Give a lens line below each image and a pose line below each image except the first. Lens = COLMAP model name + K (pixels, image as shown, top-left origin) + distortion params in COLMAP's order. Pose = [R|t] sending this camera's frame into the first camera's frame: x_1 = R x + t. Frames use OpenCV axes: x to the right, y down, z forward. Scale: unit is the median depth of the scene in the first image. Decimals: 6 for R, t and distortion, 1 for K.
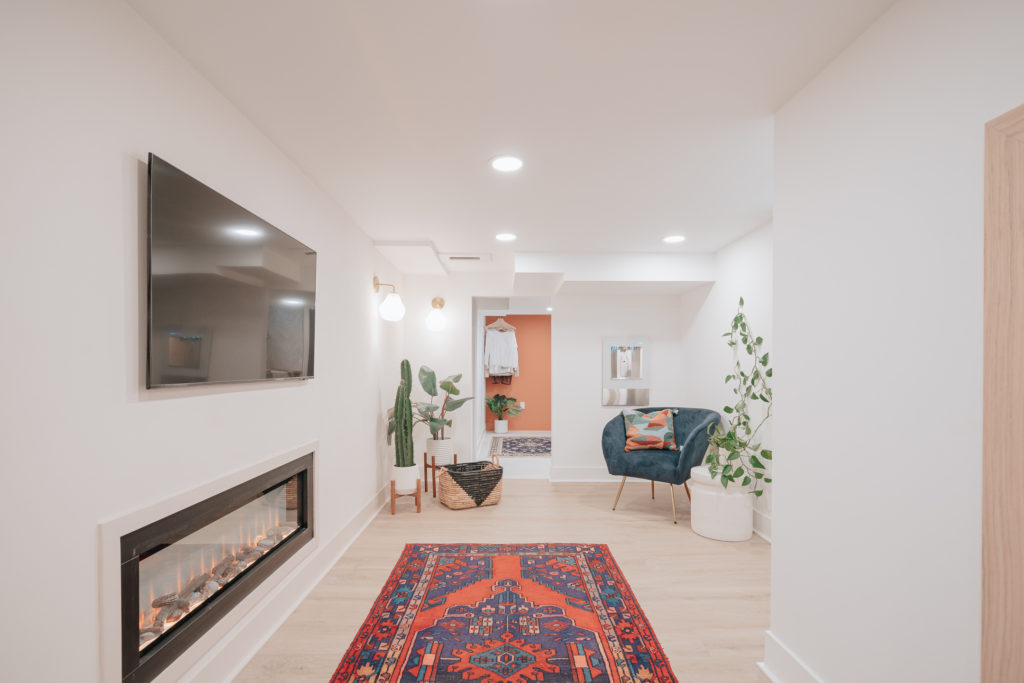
lens RADIAL K [[470.4, 0, 520.8], [0, 470.4, 365.8], [0, 0, 1]] dist [-0.011456, 0.001271]
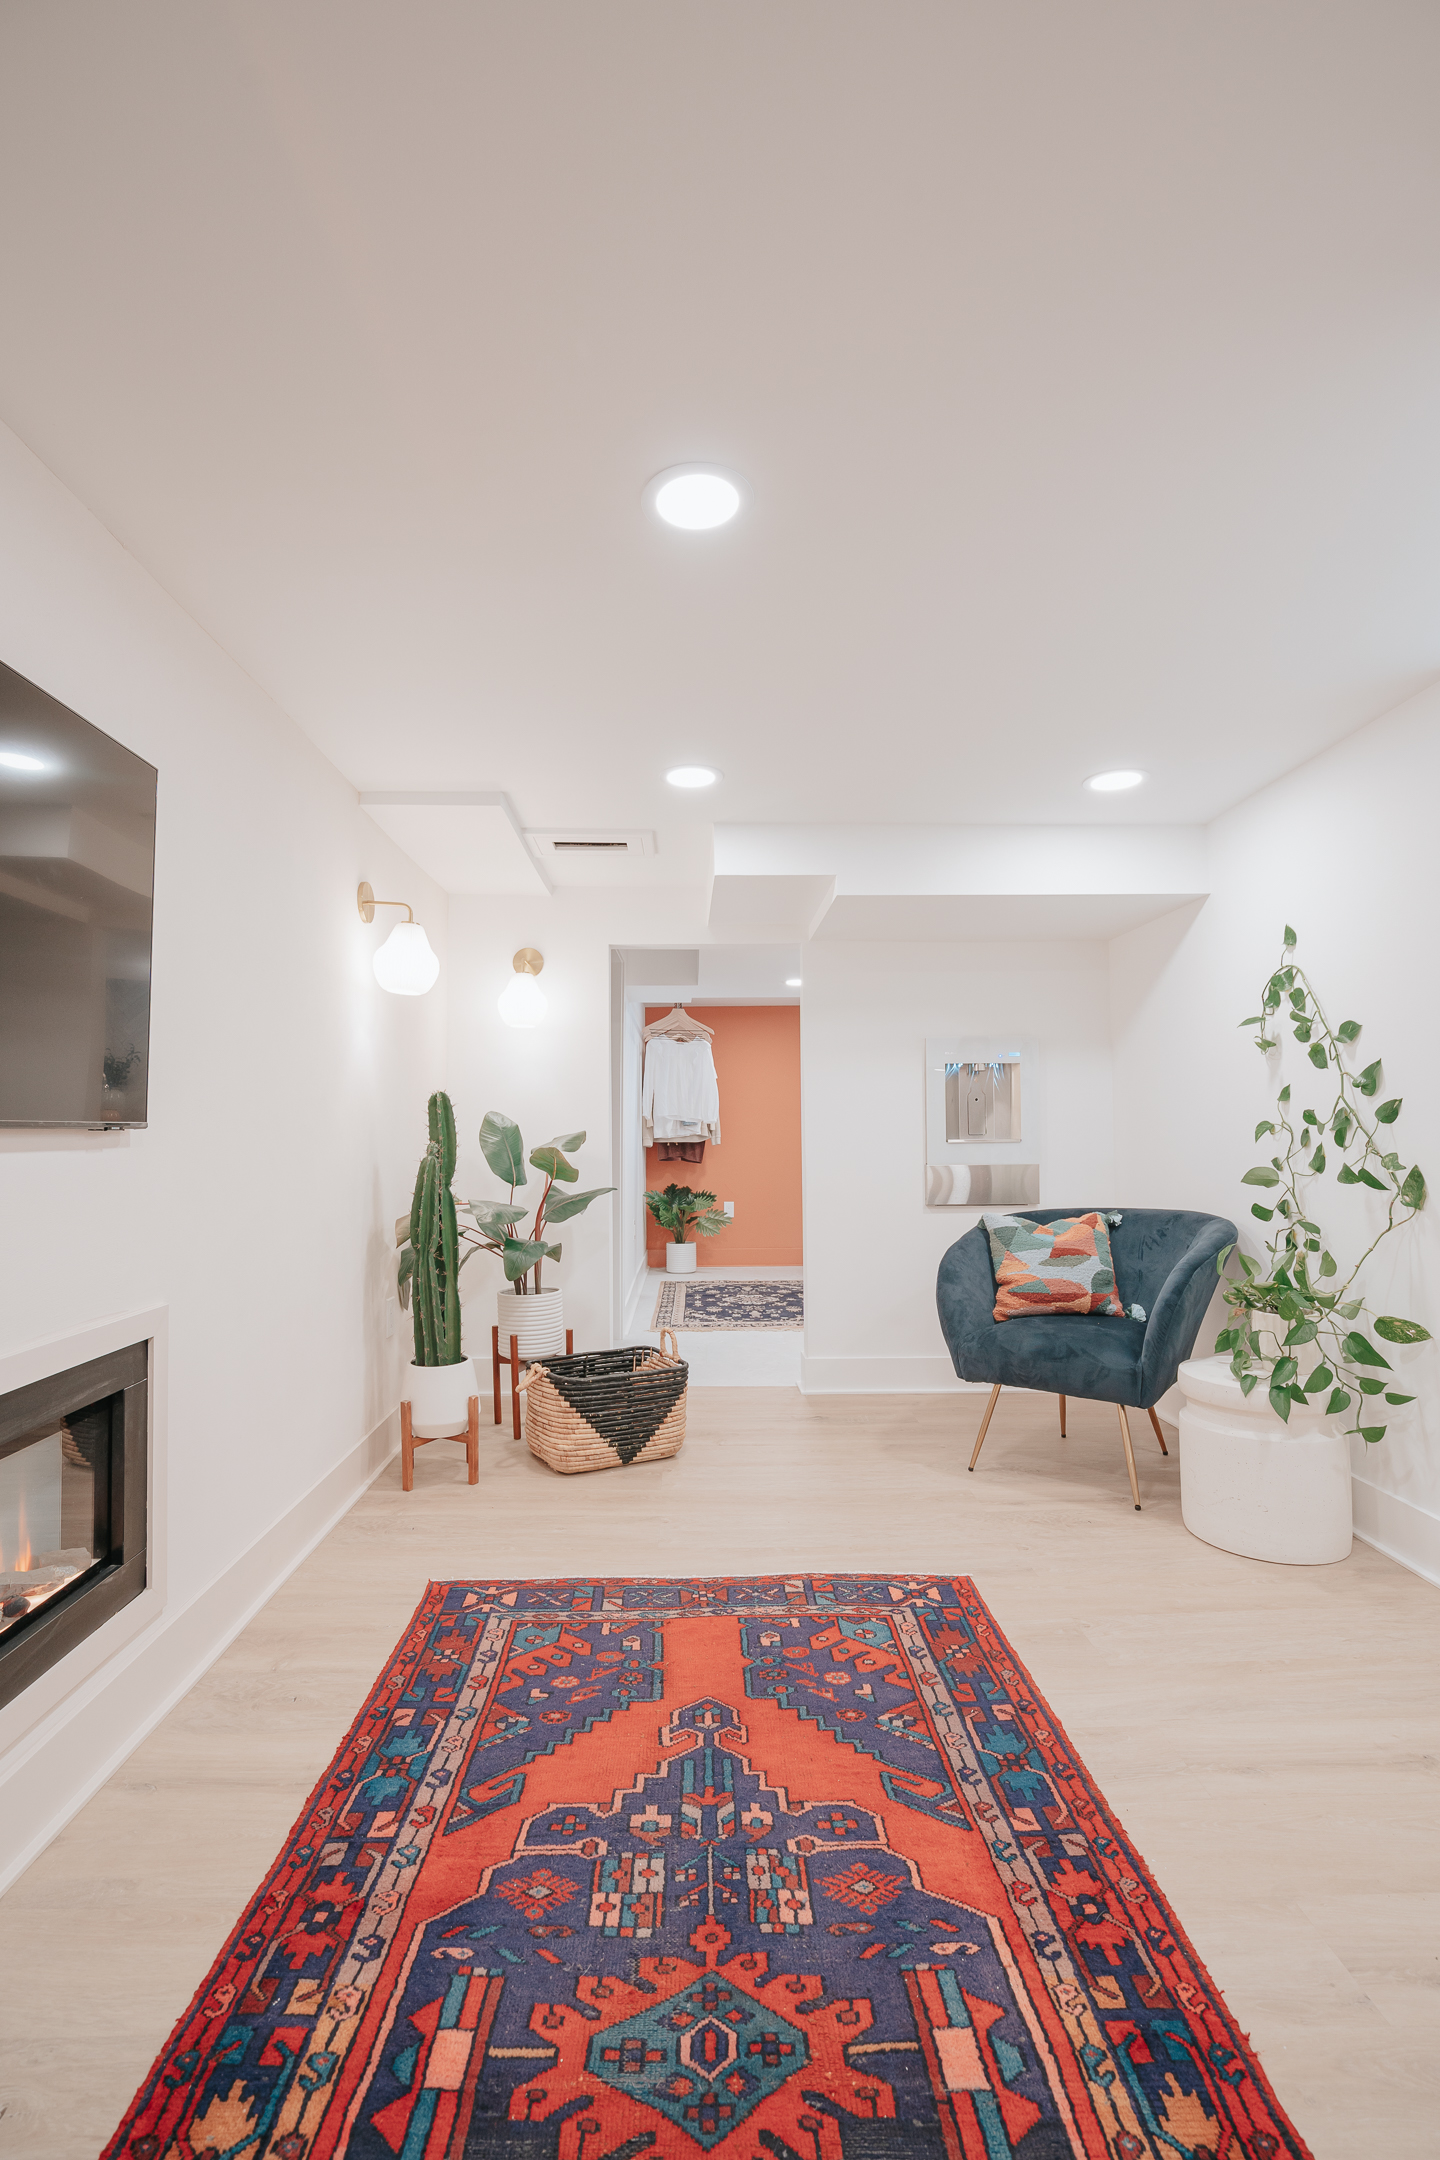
lens RADIAL K [[992.2, 0, 716.3], [0, 992.2, 1082.9], [0, 0, 1]] dist [-0.011456, 0.001271]
pose [[0.999947, -0.009246, -0.004422, -0.010220], [0.009038, 0.998955, -0.044797, 0.021571], [0.004831, 0.044754, 0.998986, 0.191485]]
